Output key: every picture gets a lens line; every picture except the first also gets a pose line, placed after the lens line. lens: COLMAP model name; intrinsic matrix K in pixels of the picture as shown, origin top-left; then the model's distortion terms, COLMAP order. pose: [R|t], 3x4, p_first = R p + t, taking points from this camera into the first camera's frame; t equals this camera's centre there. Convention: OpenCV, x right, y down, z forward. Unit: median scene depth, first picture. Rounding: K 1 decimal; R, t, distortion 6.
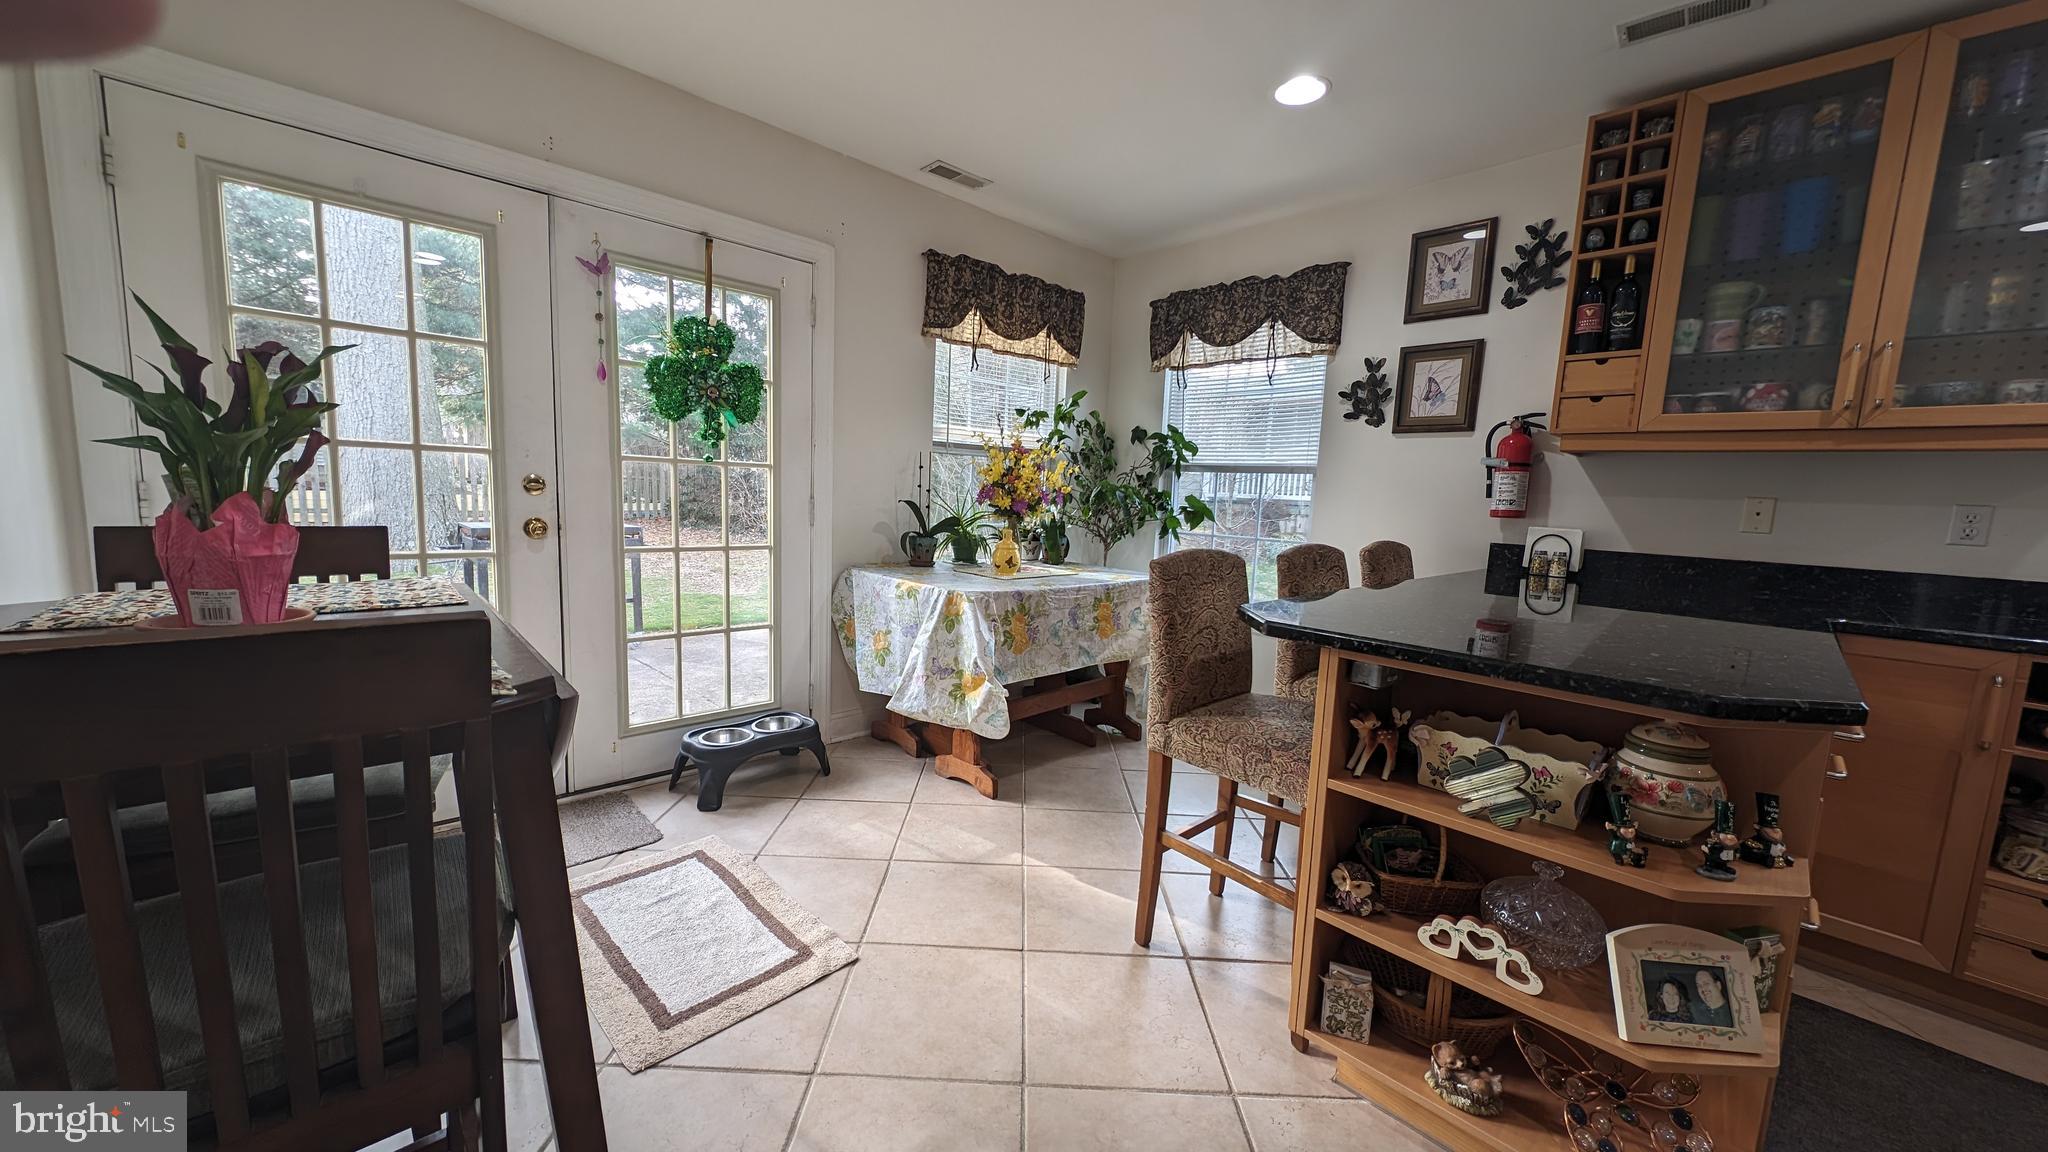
lens RADIAL K [[727.7, 0, 1024.0], [0, 727.7, 576.0], [0, 0, 1]] dist [-0.001937, -0.000307]
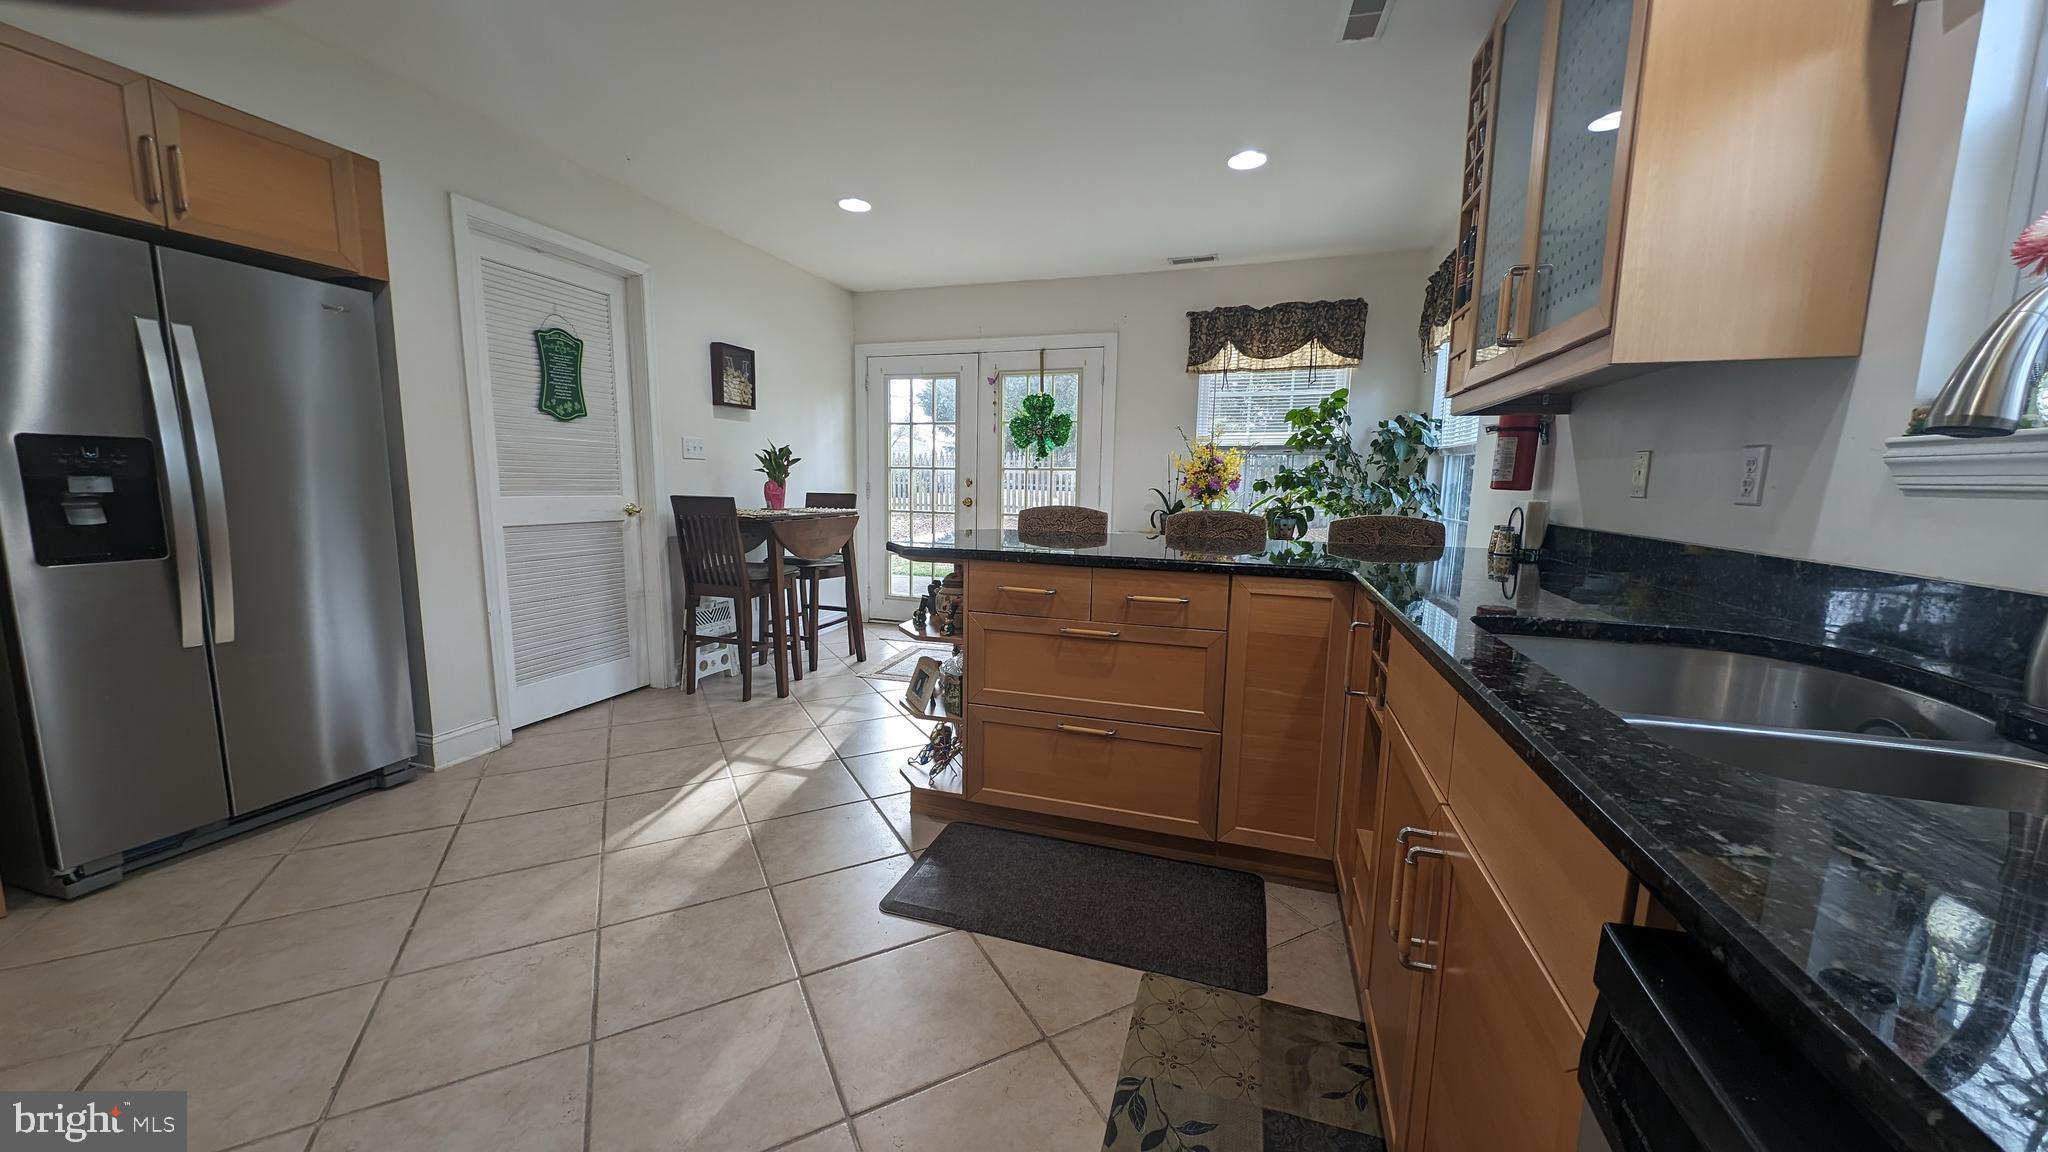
lens RADIAL K [[727.7, 0, 1024.0], [0, 727.7, 576.0], [0, 0, 1]] dist [-0.001937, -0.000307]
pose [[0.482439, 0.080984, -0.872178, 1.184146], [-0.091497, 0.994929, 0.041770, 0.043573], [0.871138, 0.059650, 0.487402, 0.059392]]
